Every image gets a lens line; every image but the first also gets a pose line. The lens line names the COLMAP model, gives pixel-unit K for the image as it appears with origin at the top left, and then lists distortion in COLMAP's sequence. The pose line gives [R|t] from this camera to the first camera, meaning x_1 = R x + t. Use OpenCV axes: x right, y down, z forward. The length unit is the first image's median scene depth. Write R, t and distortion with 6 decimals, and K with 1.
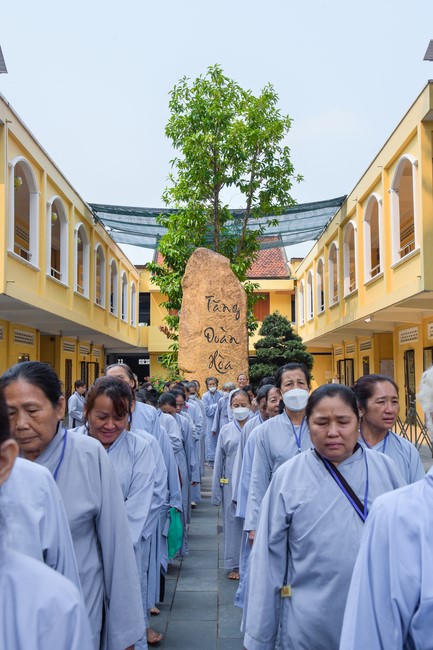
lens RADIAL K [[715.1, 0, 216.5], [0, 715.1, 325.0], [0, 0, 1]] dist [0.104001, 0.005507]
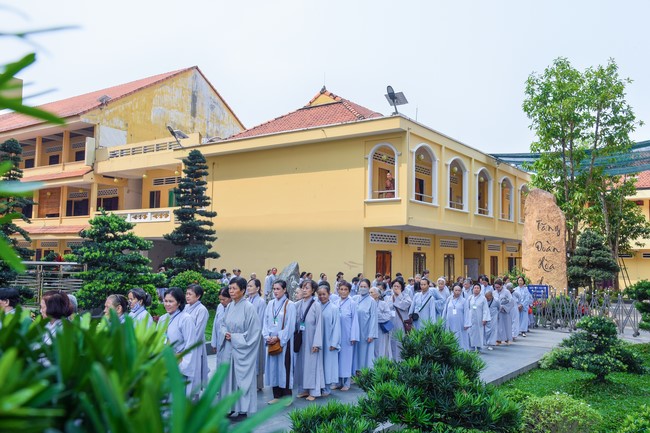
lens RADIAL K [[598.6, 0, 325.0], [0, 598.6, 216.5], [0, 0, 1]] dist [0.004129, 0.003441]
pose [[0.827088, -0.025504, -0.561494, 0.258603], [0.023716, 0.999664, -0.010471, -0.036629], [0.561572, -0.004656, 0.827415, -0.240922]]
